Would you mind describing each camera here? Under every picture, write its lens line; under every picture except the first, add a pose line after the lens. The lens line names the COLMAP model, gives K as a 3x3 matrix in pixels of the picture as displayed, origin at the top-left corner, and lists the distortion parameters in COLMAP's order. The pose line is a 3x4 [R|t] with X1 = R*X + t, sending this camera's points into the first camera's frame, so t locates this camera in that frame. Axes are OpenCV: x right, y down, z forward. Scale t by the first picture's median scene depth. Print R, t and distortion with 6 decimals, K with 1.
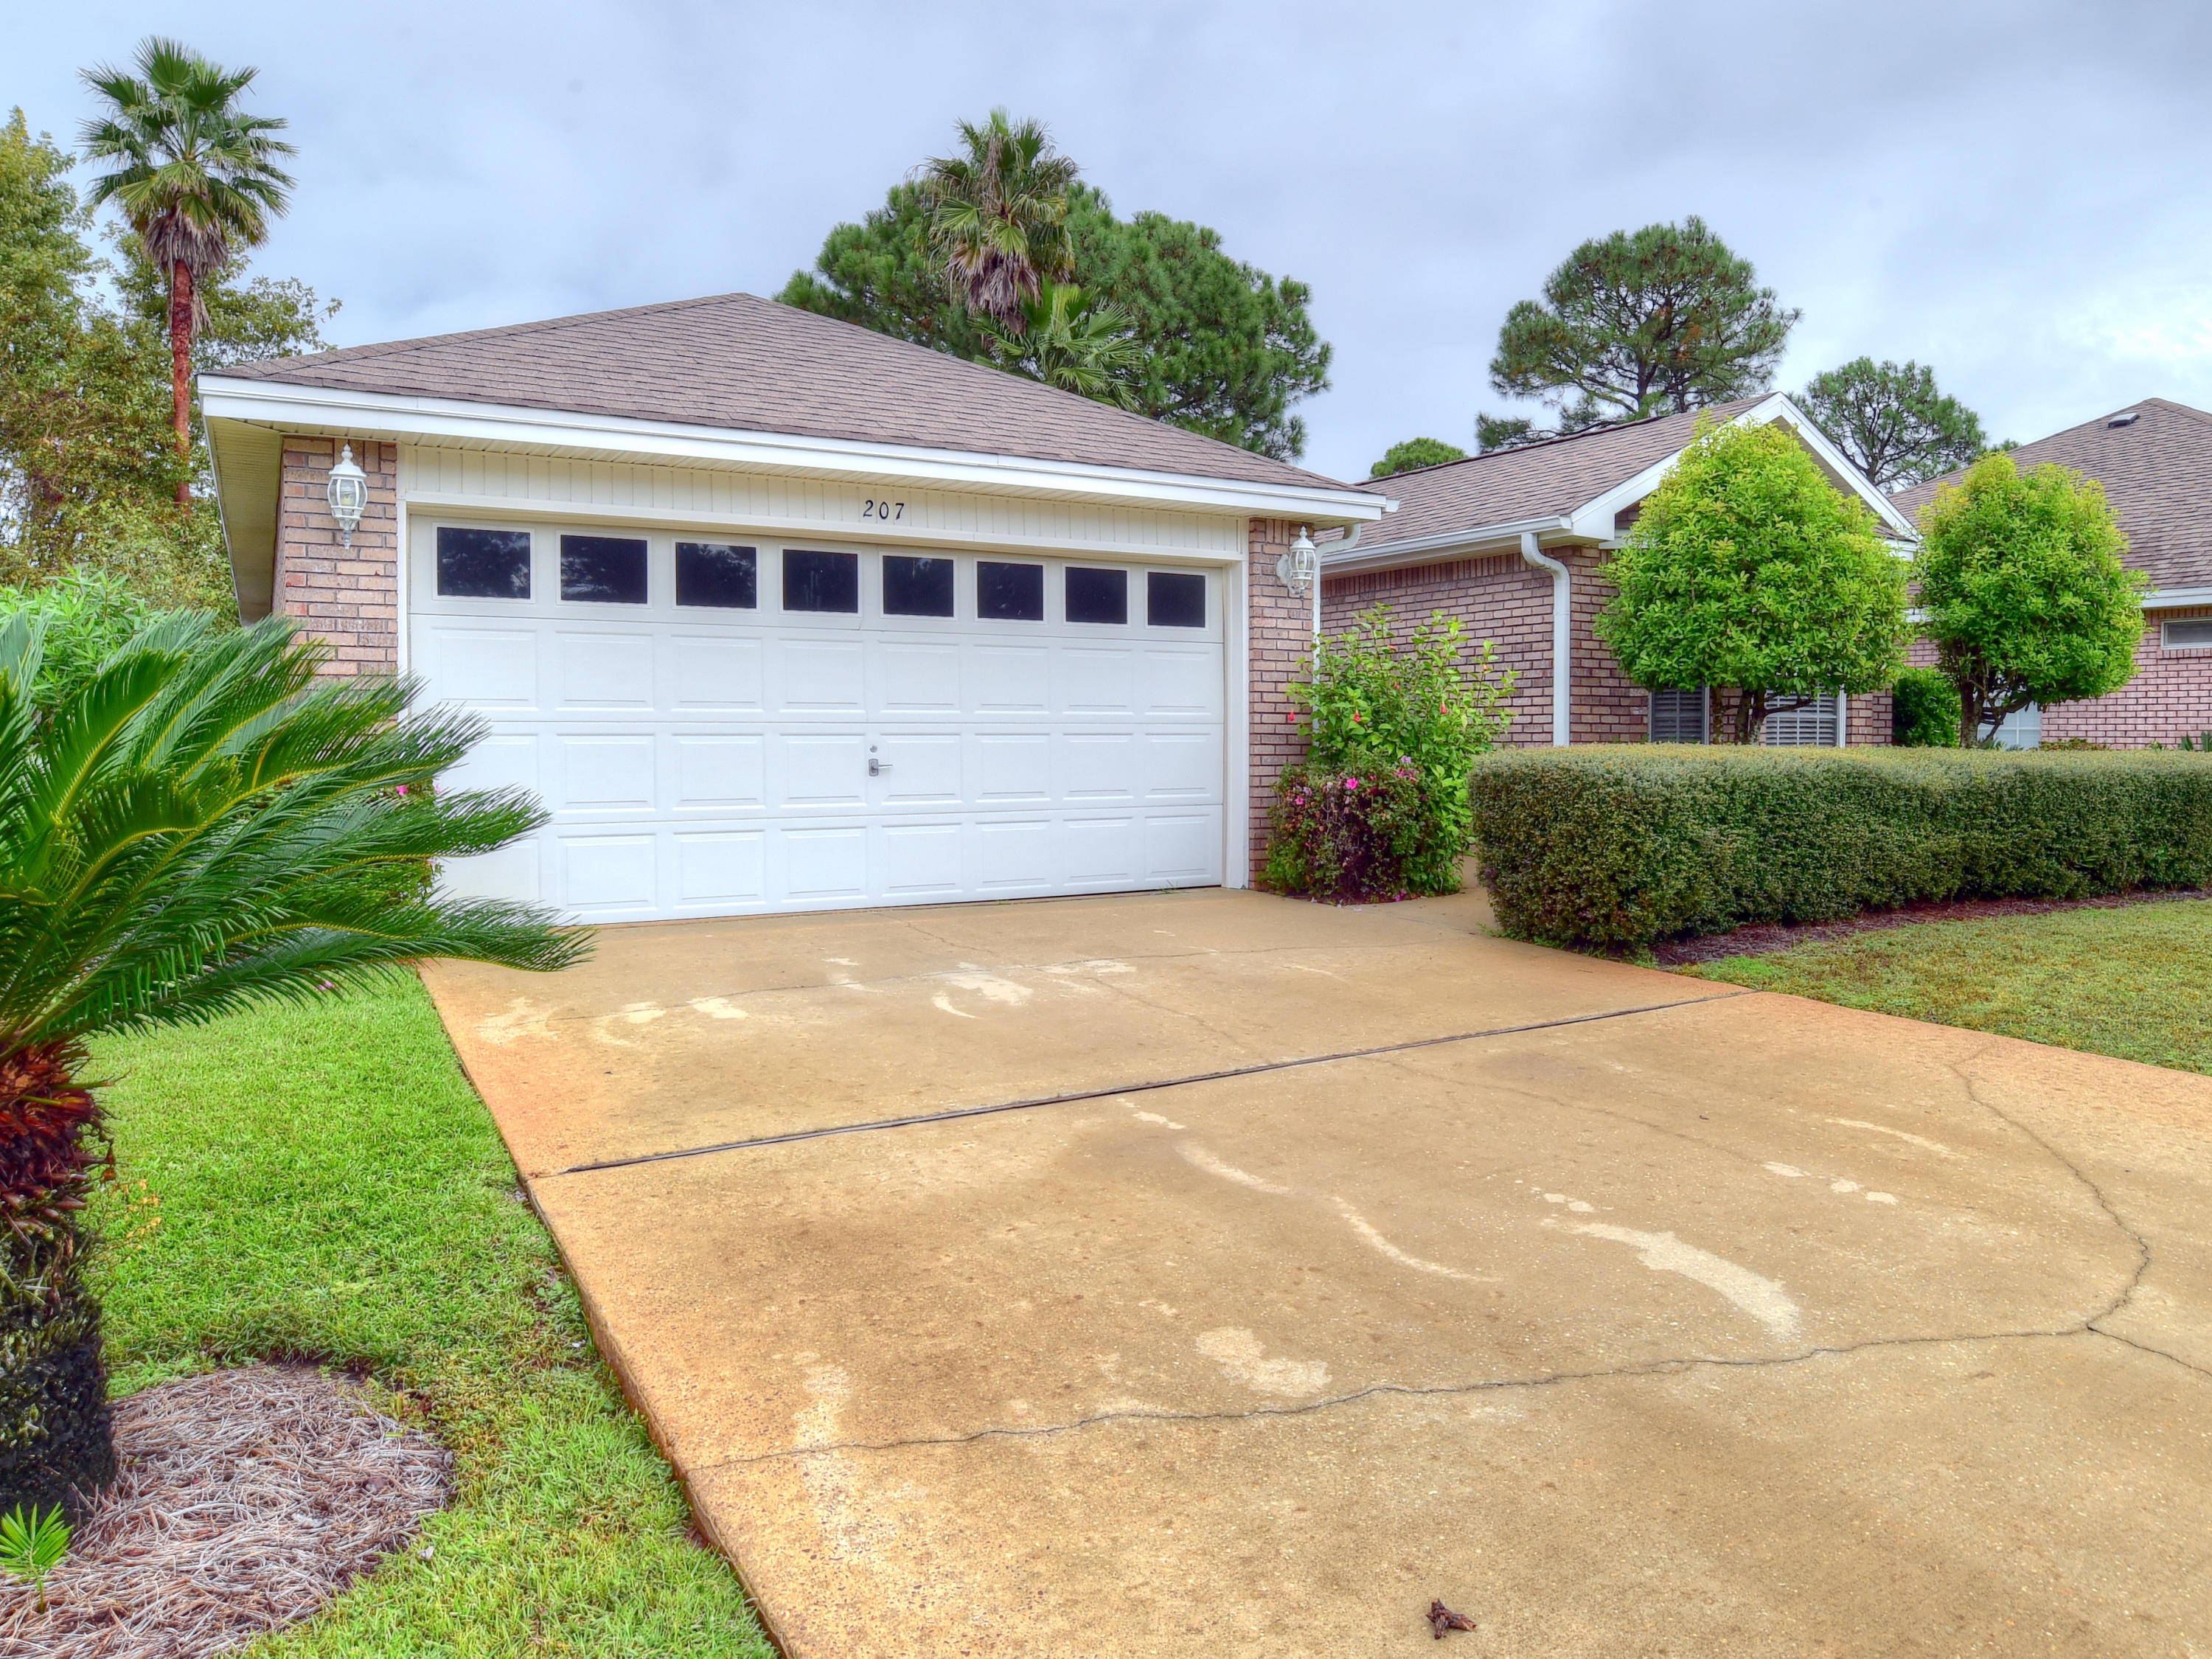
lens RADIAL K [[1439.5, 0, 1109.2], [0, 1439.5, 761.2], [0, 0, 1]] dist [-0.079255, 0.032413]
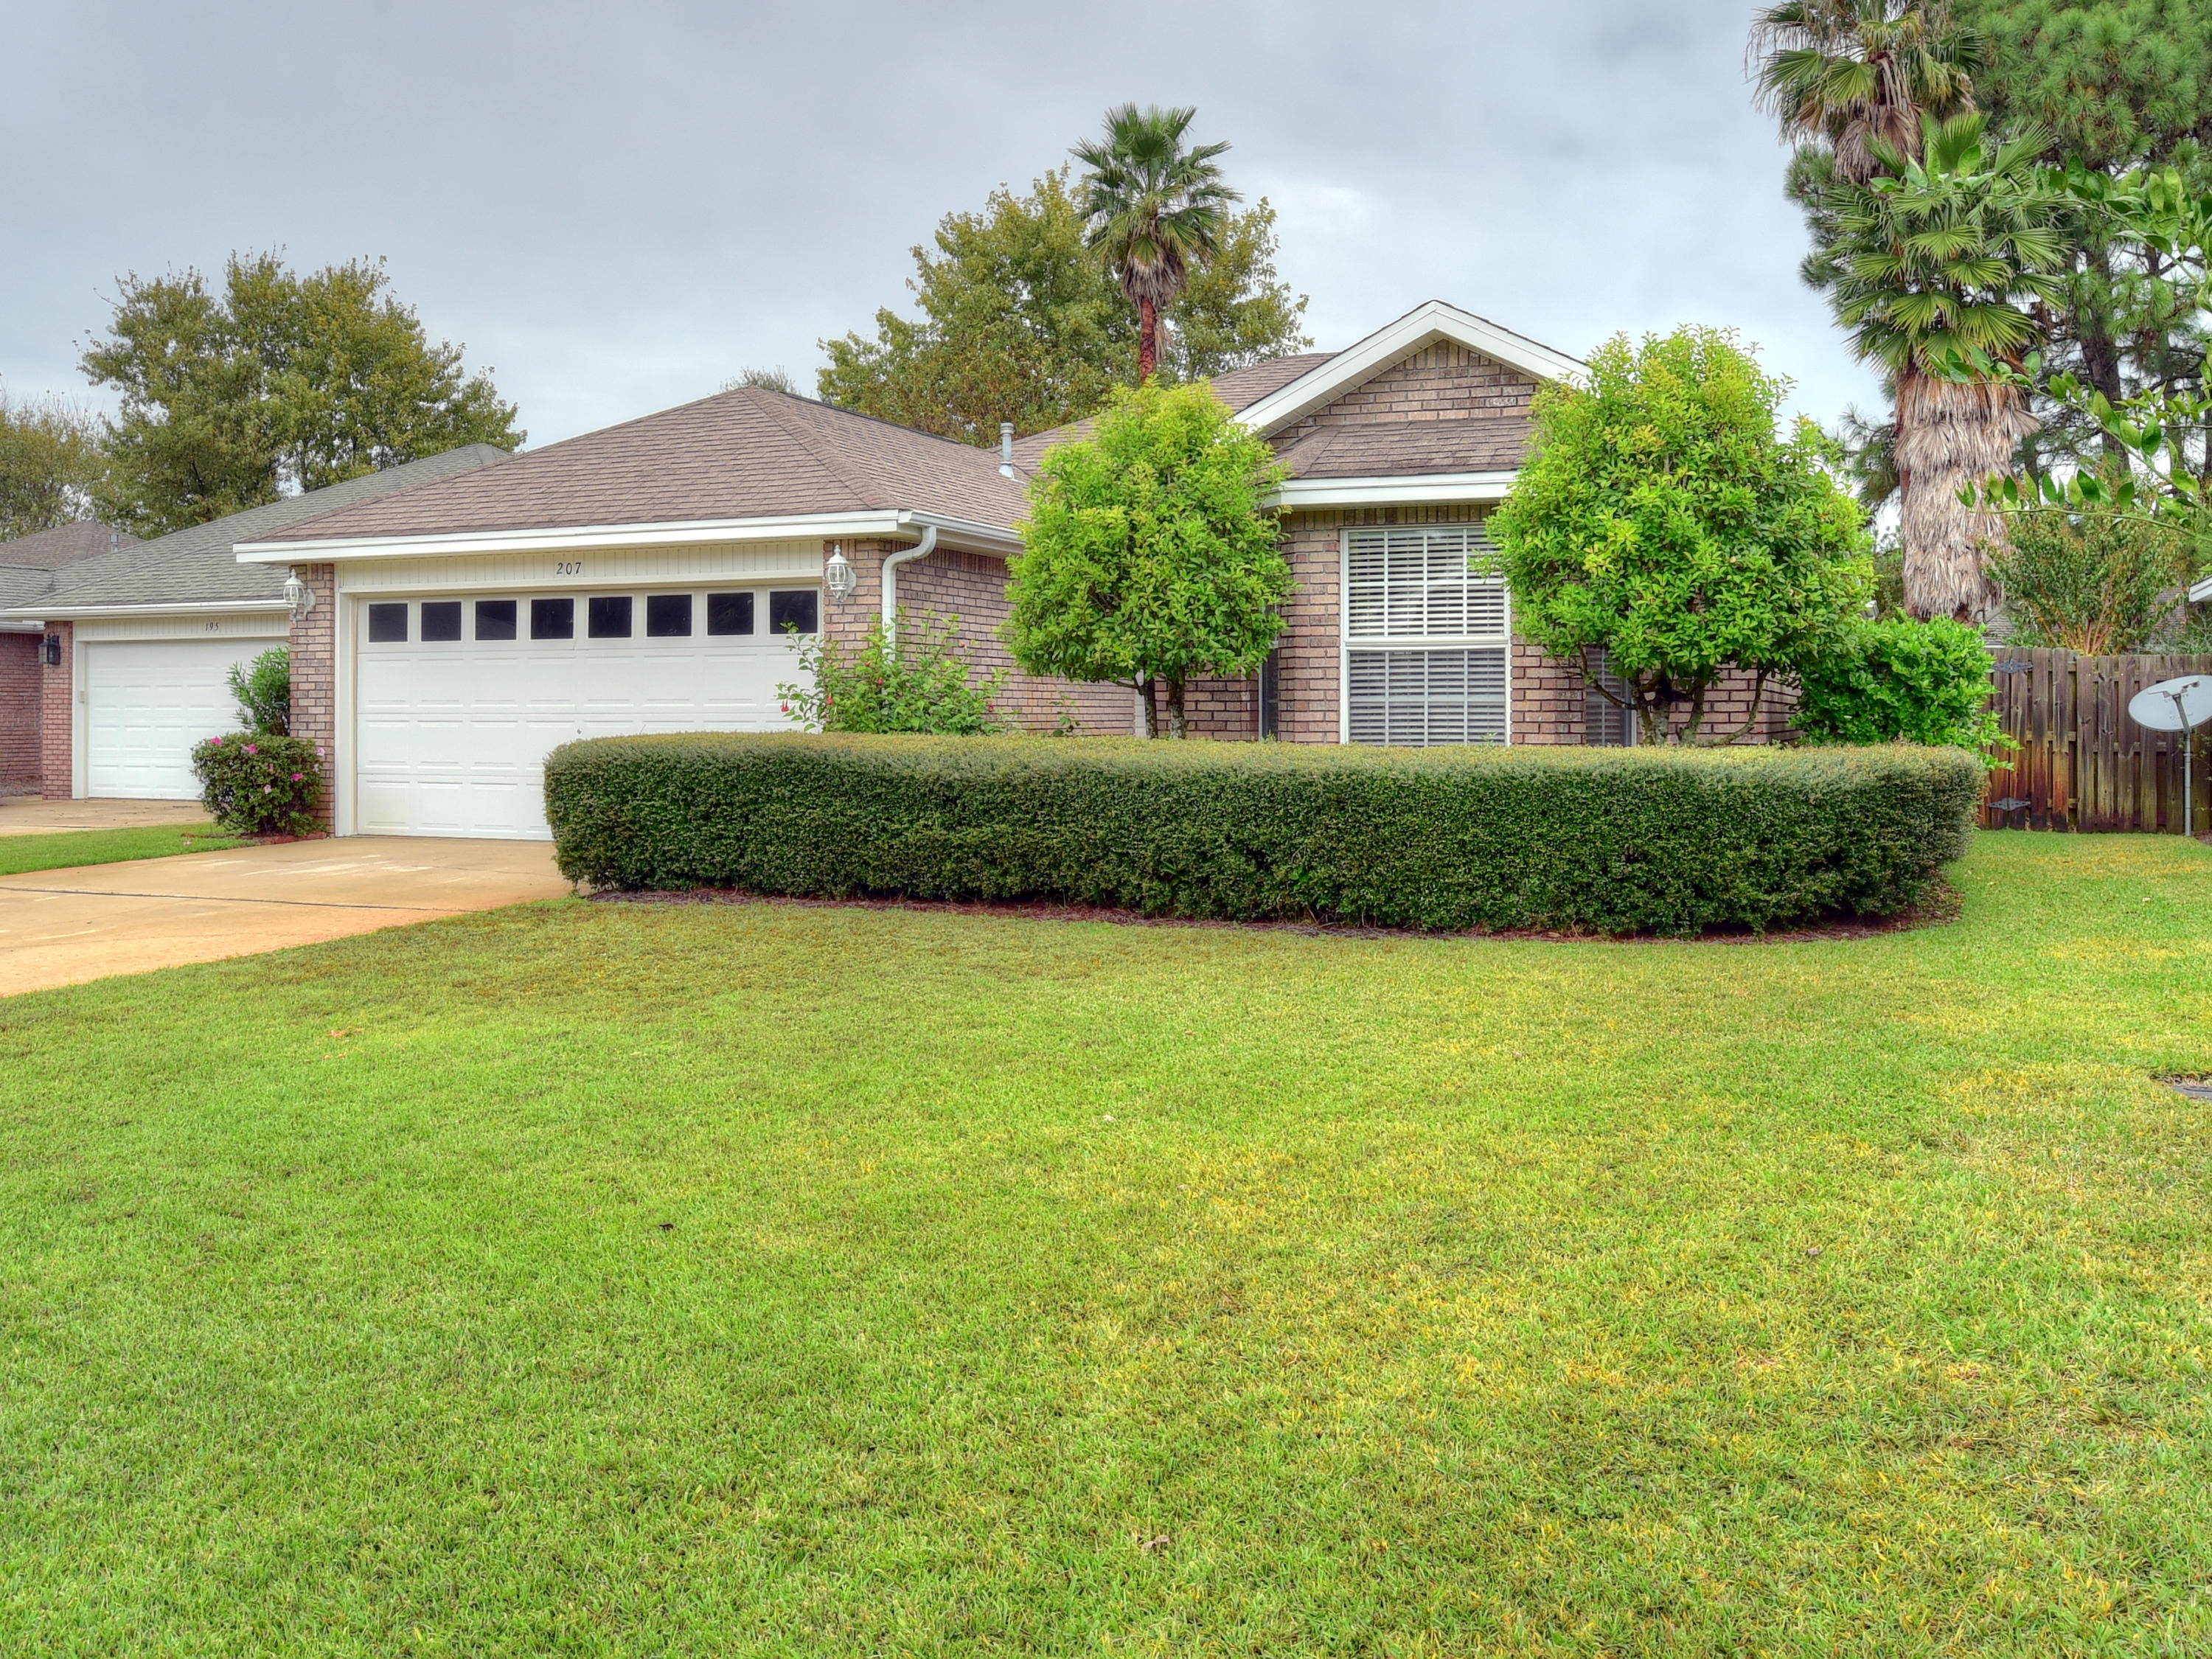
lens RADIAL K [[1835.6, 0, 1103.6], [0, 1835.6, 714.1], [0, 0, 1]] dist [-0.050579, 0.008683]
pose [[0.609139, -0.002830, -0.793058, 1.270970], [-0.015599, 0.999757, -0.015549, -0.004699], [0.792910, 0.021843, 0.608947, 0.230639]]
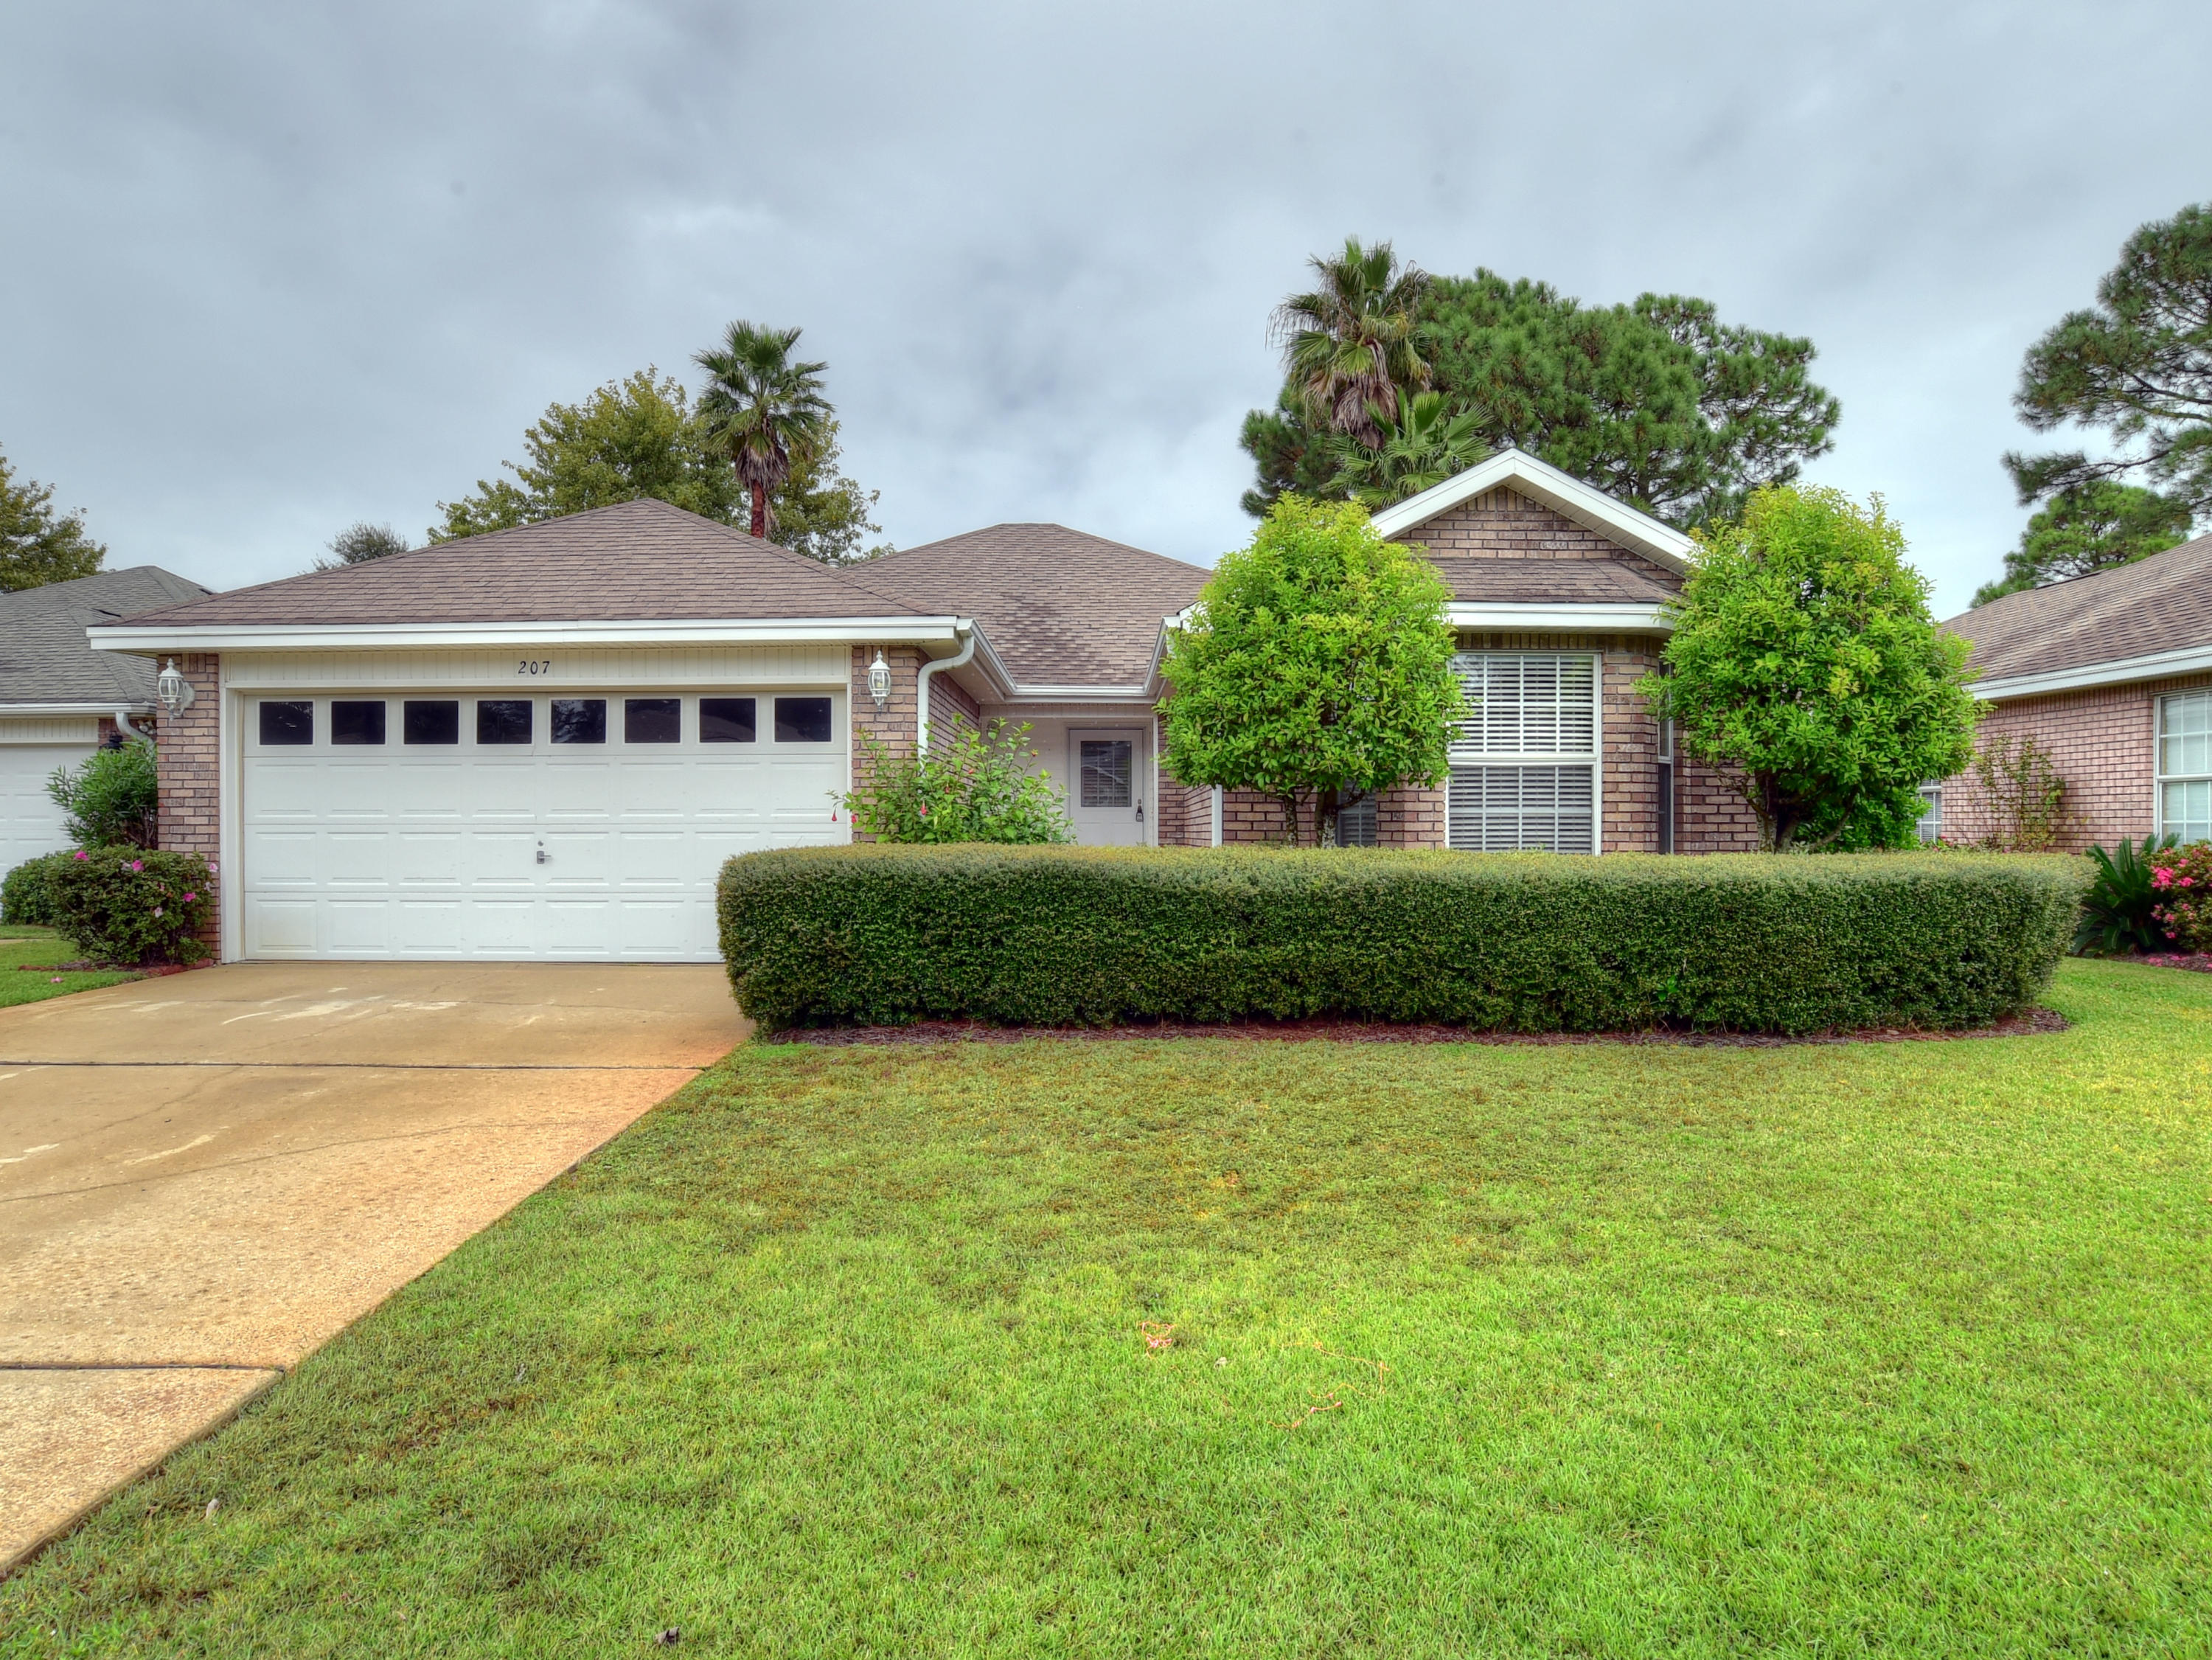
lens RADIAL K [[1375.0, 0, 1106.0], [0, 1375.0, 830.0], [0, 0, 1]] dist [-0.073466, 0.031423]
pose [[0.849902, -0.001628, -0.526938, 0.753344], [-0.009235, 0.999796, -0.017984, -0.002682], [0.526860, 0.020150, 0.849713, 0.151058]]
